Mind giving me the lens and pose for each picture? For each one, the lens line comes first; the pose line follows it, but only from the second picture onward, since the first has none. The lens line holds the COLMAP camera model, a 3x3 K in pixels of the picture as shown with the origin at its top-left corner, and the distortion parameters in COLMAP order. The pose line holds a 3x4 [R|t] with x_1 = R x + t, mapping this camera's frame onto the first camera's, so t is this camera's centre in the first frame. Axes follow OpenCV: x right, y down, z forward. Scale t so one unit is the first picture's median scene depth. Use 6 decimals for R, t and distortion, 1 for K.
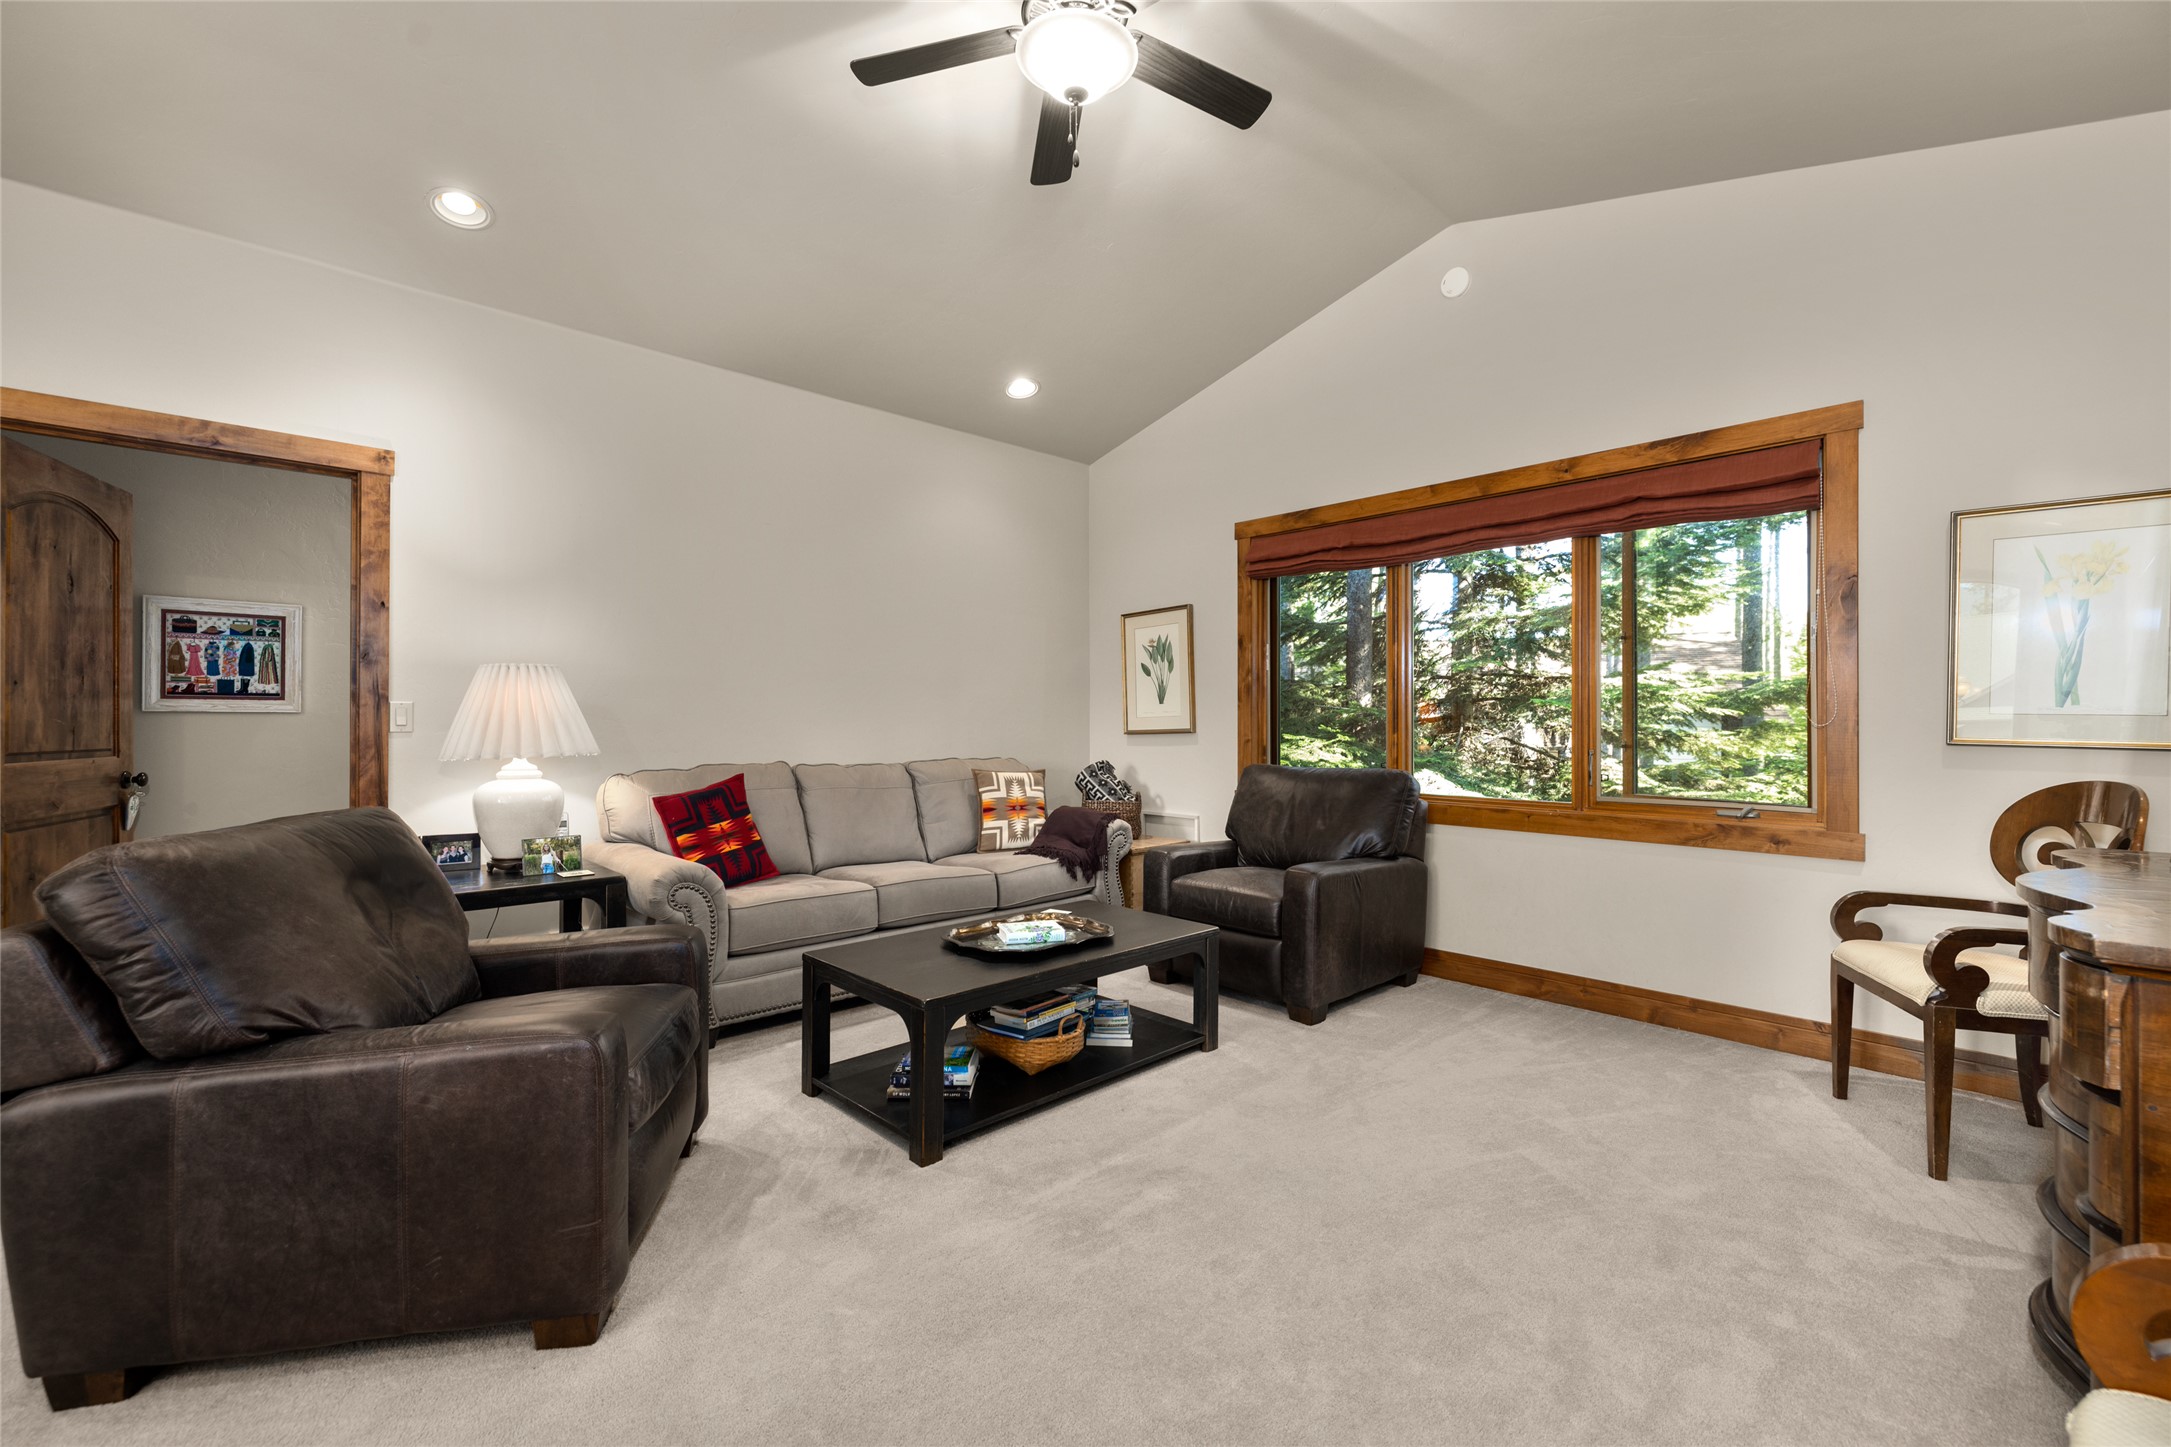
lens RADIAL K [[902.1, 0, 1085.5], [0, 902.1, 723.5], [0, 0, 1]] dist [0.000580, 0.000139]
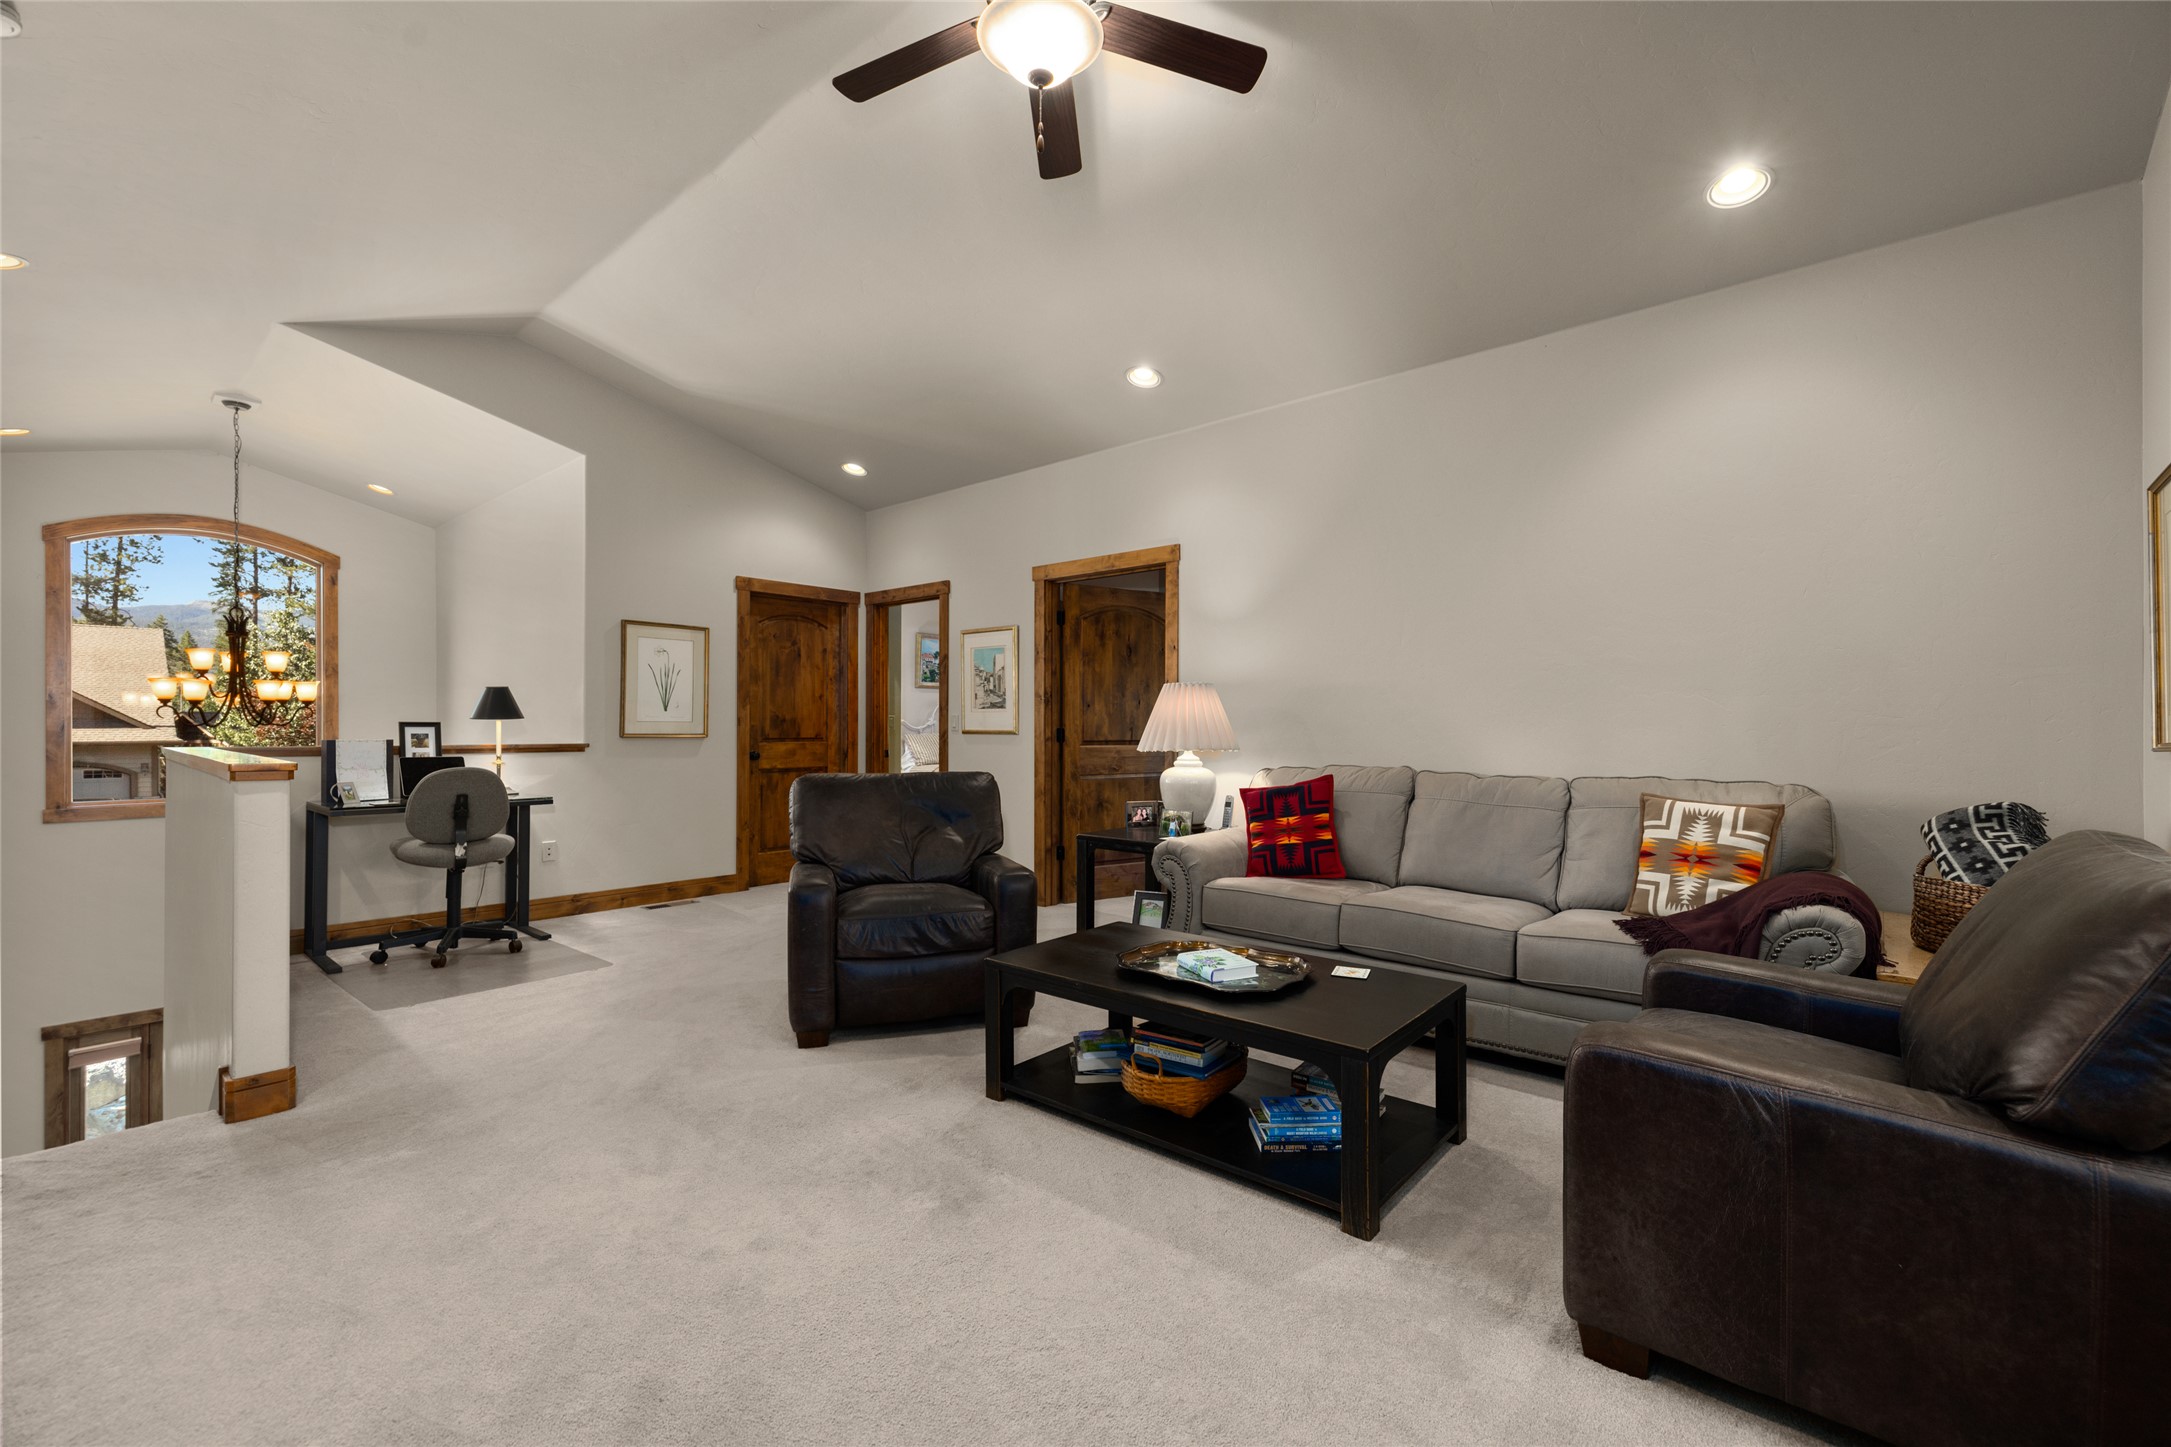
lens RADIAL K [[902.1, 0, 1085.5], [0, 902.1, 723.5], [0, 0, 1]] dist [0.000580, 0.000139]
pose [[0.098542, -0.004649, -0.995122, 0.624478], [-0.003475, 0.999981, -0.005016, 0.003558], [0.995127, 0.003952, 0.098524, 0.621059]]
